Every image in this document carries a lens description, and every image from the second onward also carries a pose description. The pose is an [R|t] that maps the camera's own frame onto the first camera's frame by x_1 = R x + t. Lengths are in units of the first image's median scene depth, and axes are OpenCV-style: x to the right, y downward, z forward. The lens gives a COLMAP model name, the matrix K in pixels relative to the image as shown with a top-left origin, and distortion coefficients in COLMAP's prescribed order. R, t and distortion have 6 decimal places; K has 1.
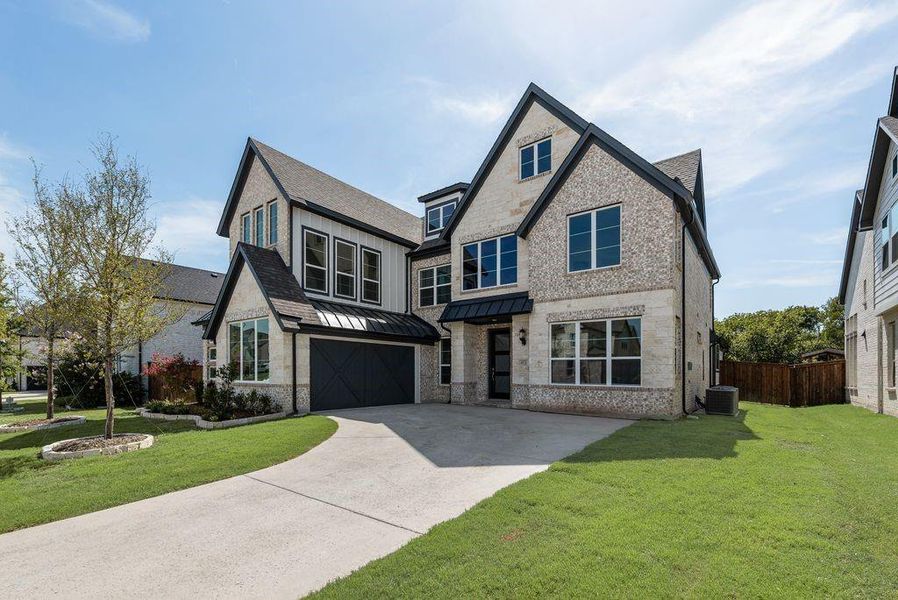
lens RADIAL K [[399.0, 0, 449.7], [0, 399.0, 374.4], [0, 0, 1]] dist [0.012901, 0.000053]
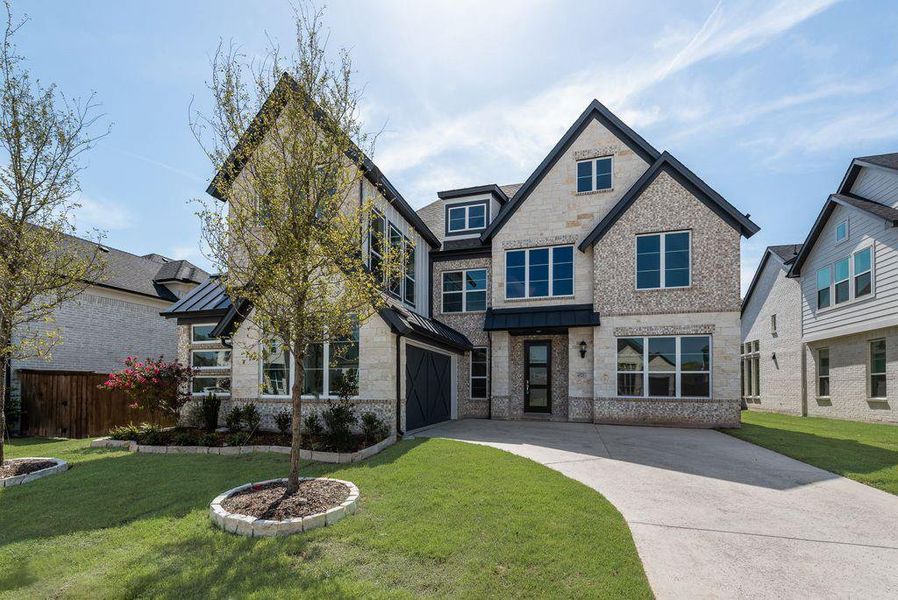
lens RADIAL K [[399.5, 0, 447.9], [0, 399.5, 384.3], [0, 0, 1]] dist [0.001719, 0.000111]
pose [[0.934560, 0.002804, 0.355794, -0.488315], [-0.000545, 0.999979, -0.006450, -0.000706], [-0.355805, 0.005834, 0.934542, 0.189482]]
